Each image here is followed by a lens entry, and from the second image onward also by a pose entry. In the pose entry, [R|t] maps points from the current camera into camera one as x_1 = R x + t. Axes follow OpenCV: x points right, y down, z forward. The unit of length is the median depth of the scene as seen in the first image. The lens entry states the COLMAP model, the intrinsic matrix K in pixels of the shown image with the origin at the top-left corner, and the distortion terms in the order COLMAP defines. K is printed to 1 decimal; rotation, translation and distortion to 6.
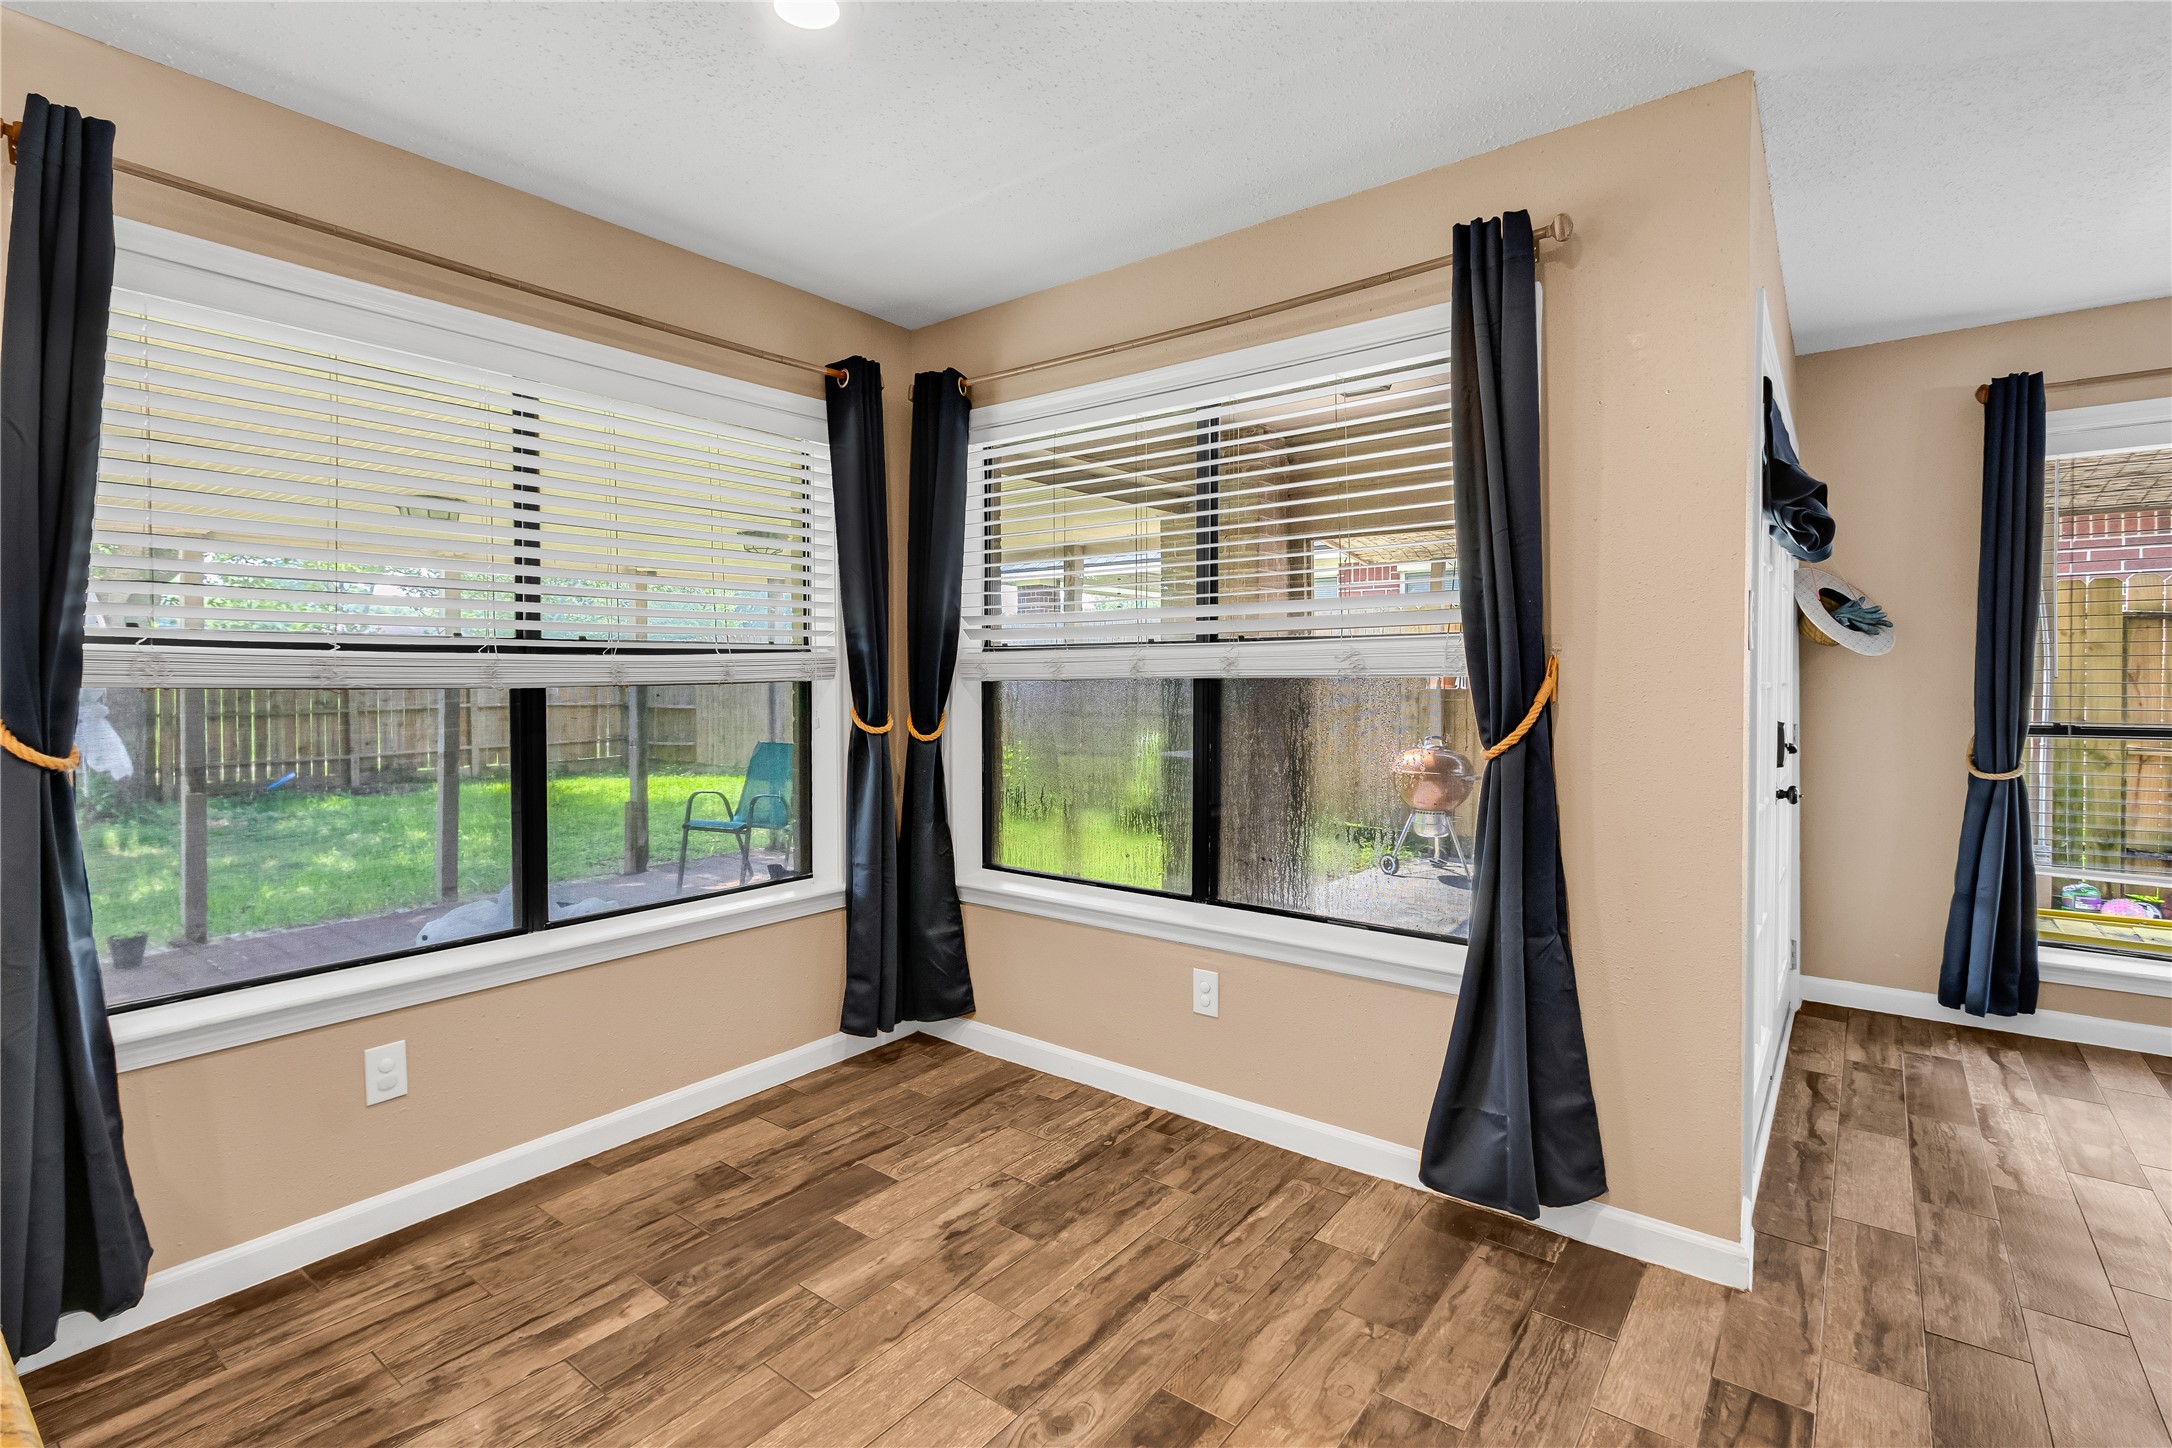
lens RADIAL K [[999.6, 0, 1114.3], [0, 999.6, 668.9], [0, 0, 1]] dist [0.002563, 0.000169]
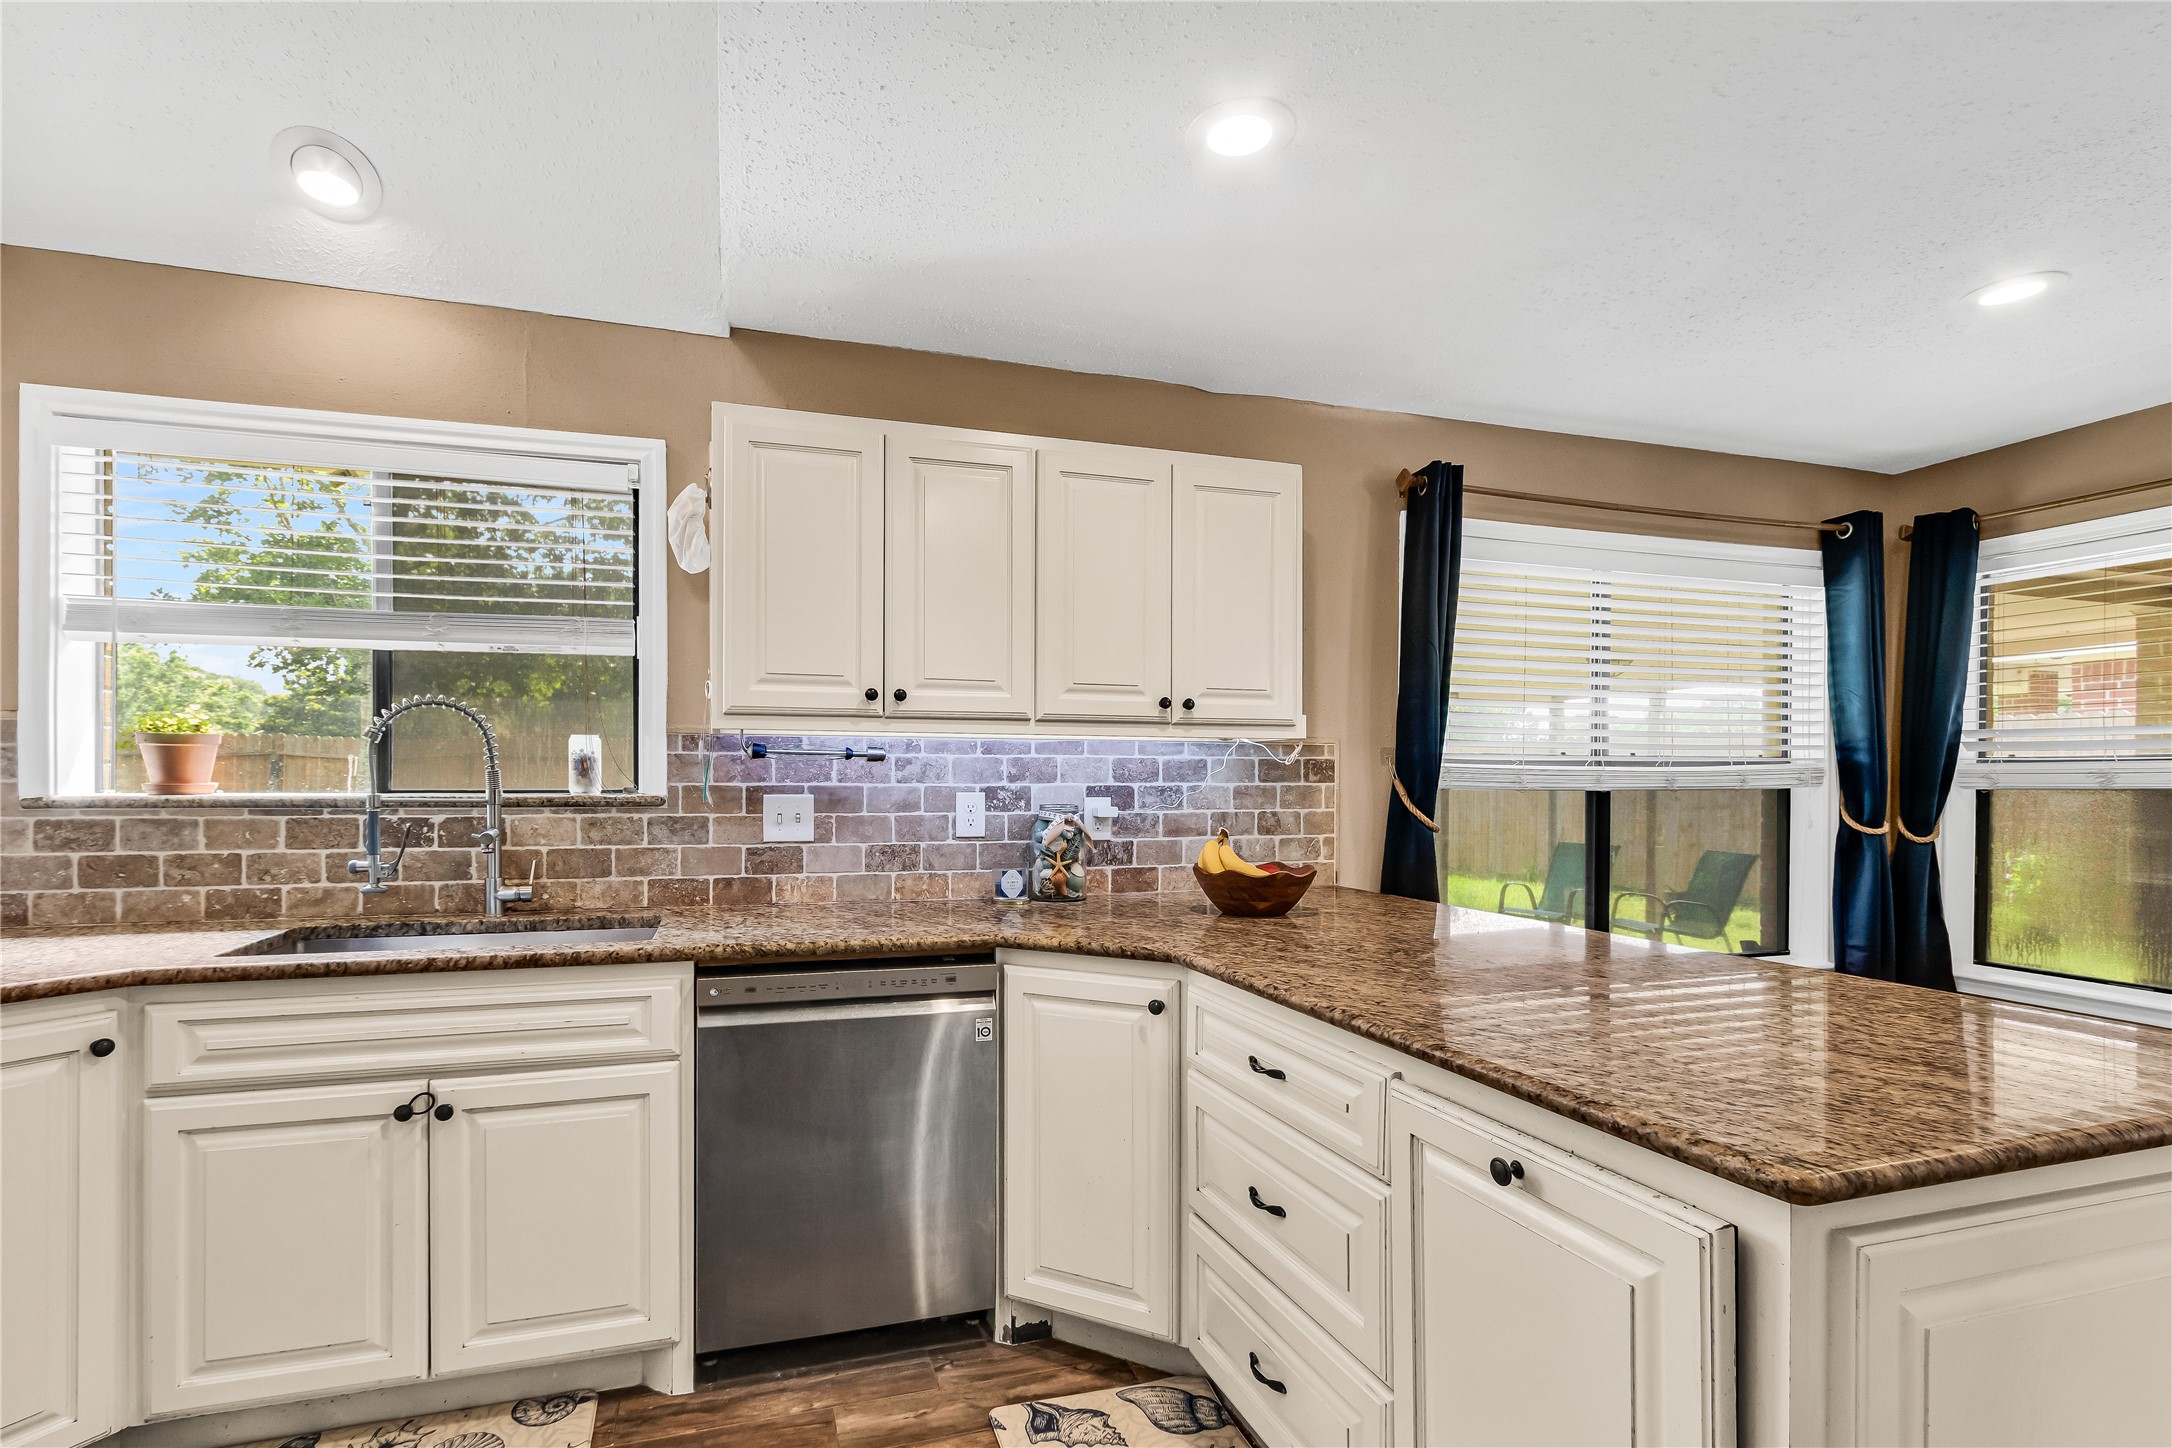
lens RADIAL K [[999.6, 0, 1012.5], [0, 999.6, 781.7], [0, 0, 1]] dist [0.002563, 0.000169]
pose [[0.801571, 0.006494, -0.597864, -0.337167], [-0.004739, 0.999979, 0.004508, 0.003551], [0.597881, -0.000780, 0.801585, -0.509604]]
